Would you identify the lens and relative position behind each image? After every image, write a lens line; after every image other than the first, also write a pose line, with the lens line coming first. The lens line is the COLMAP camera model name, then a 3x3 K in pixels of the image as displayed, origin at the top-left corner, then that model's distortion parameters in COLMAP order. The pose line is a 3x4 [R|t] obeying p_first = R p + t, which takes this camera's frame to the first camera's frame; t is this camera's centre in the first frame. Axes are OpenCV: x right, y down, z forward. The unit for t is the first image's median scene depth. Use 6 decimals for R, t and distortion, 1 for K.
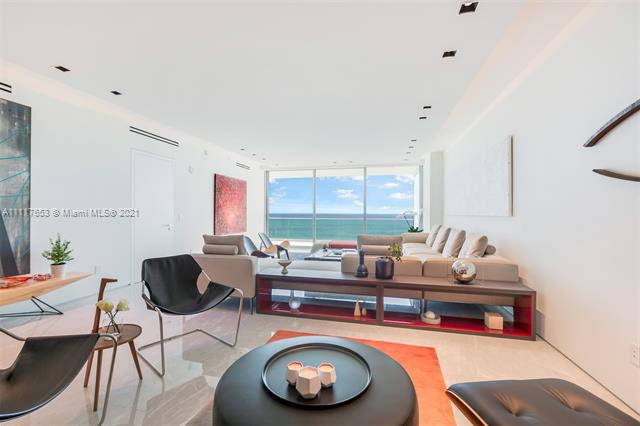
lens RADIAL K [[279.8, 0, 314.3], [0, 279.8, 215.3], [0, 0, 1]] dist [-0.010454, -0.000047]
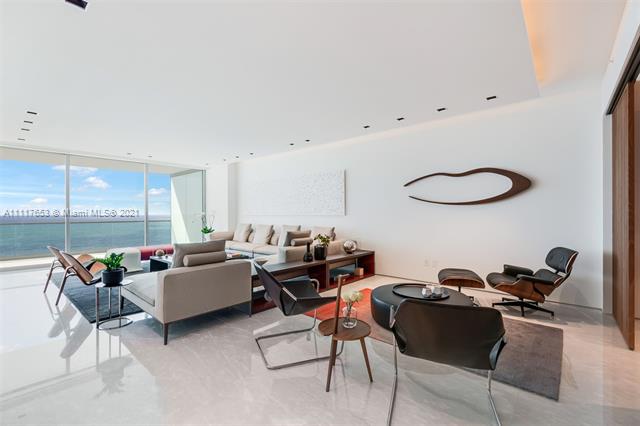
lens RADIAL K [[279.8, 0, 314.3], [0, 279.8, 215.3], [0, 0, 1]] dist [-0.010454, -0.000047]
pose [[0.456984, -0.002603, 0.889471, -0.461036], [0.008411, 0.999964, -0.001395, 0.000816], [-0.889435, 0.008119, 0.456989, 0.161416]]
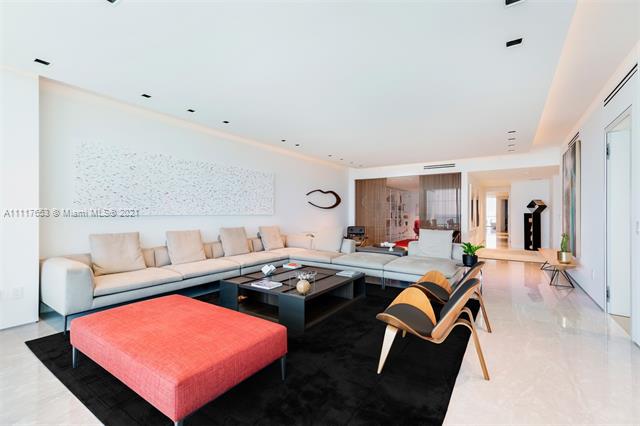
lens RADIAL K [[285.8, 0, 314.7], [0, 285.8, 209.9], [0, 0, 1]] dist [0.001961, 0.000089]
pose [[-0.939464, 0.000105, 0.342646, -0.142064], [-0.000749, 0.999997, -0.002361, -0.012205], [-0.342646, -0.002475, -0.939461, 1.251320]]
